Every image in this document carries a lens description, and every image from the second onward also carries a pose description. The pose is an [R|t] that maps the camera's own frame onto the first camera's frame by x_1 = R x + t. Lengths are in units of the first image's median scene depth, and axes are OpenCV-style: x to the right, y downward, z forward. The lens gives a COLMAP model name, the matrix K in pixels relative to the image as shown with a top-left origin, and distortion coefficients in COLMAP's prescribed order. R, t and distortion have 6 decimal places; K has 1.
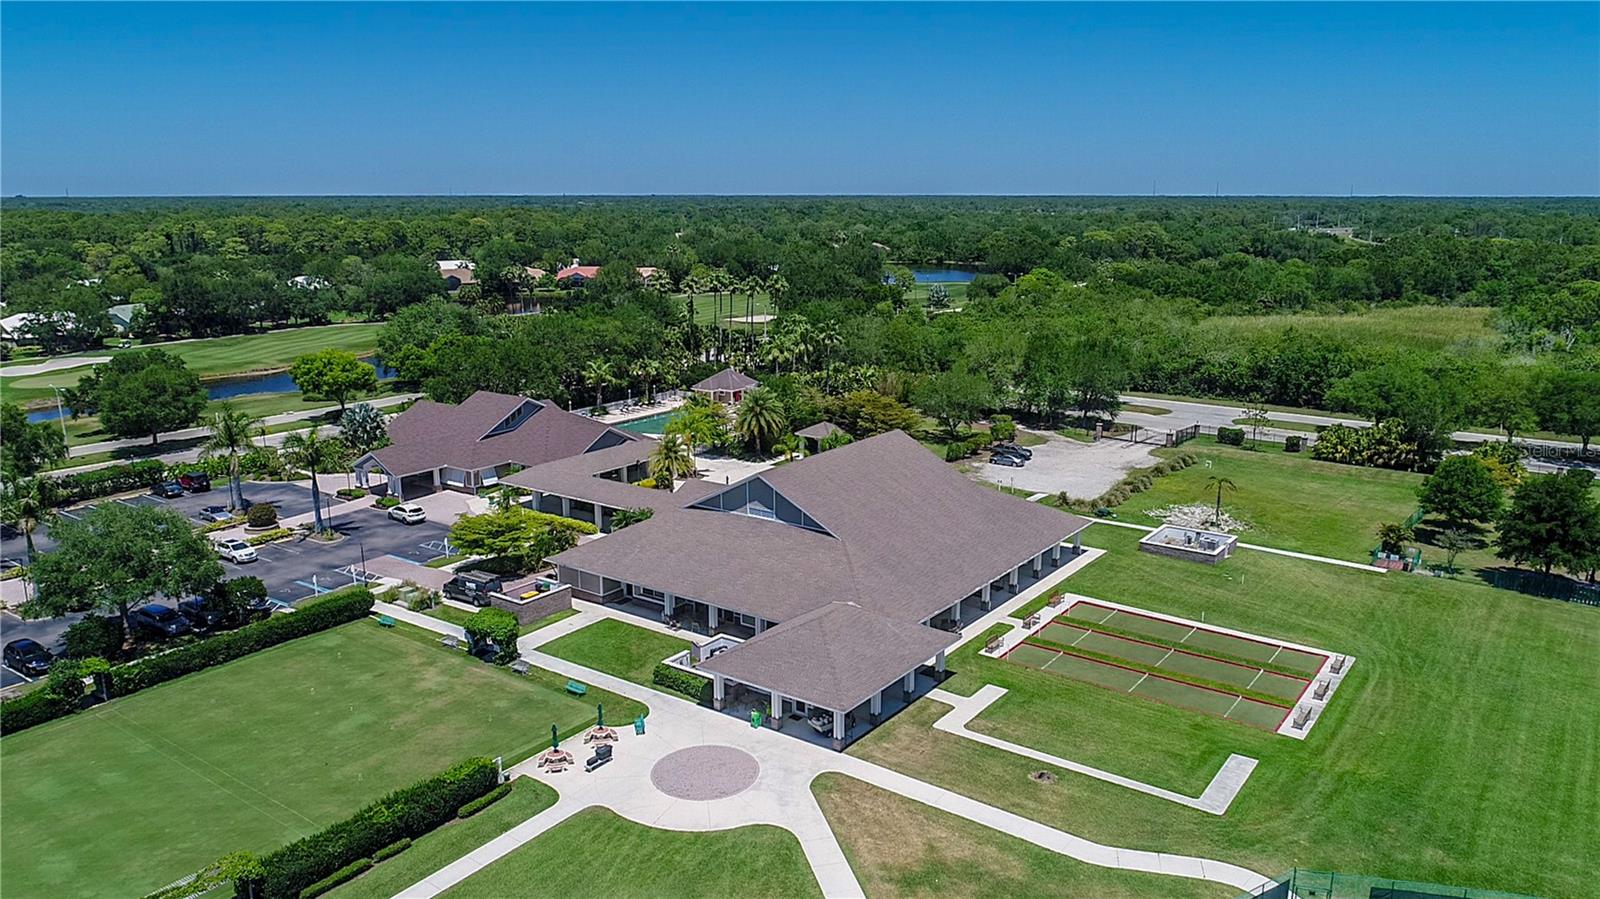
lens RADIAL K [[1131.8, 0, 800.0], [0, 1131.8, 449.5], [0, 0, 1]] dist [0.002521, -0.000321]
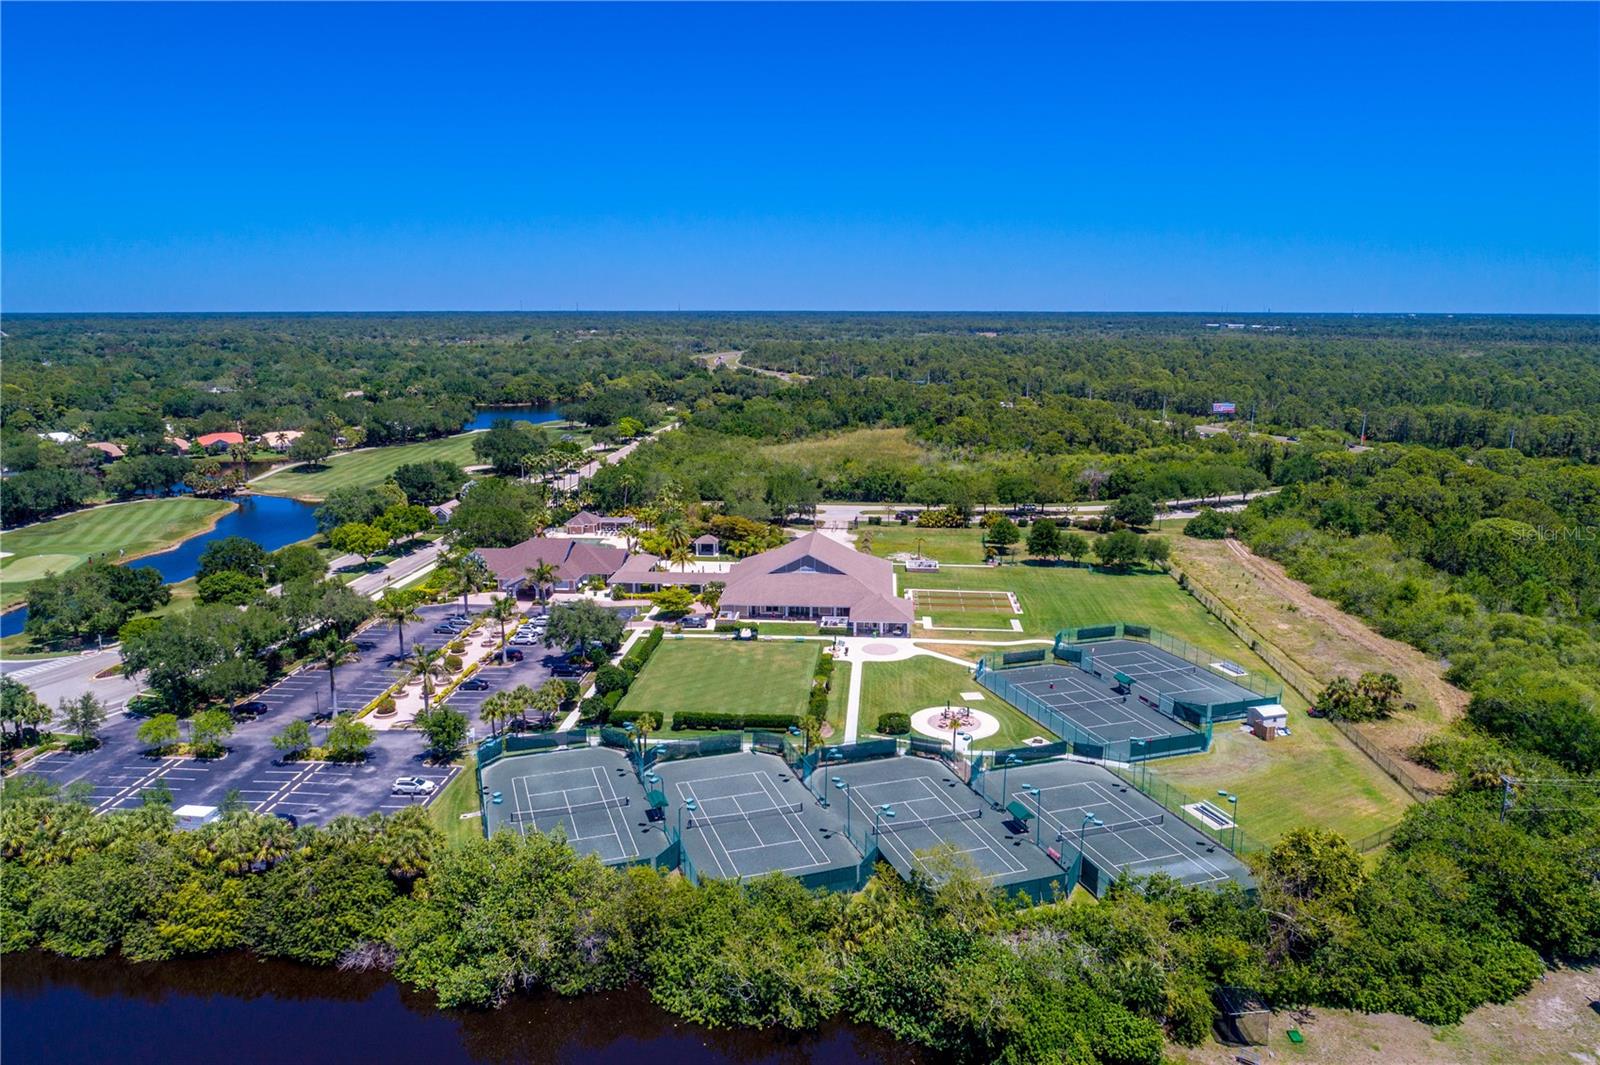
lens RADIAL K [[1123.8, 0, 800.0], [0, 1123.8, 532.5], [0, 0, 1]] dist [0.000791, 0.000172]
pose [[0.845804, -0.105001, 0.523059, -1.181651], [0.115642, 0.993214, 0.012385, -0.048481], [-0.520810, 0.050012, 0.852206, -0.926485]]
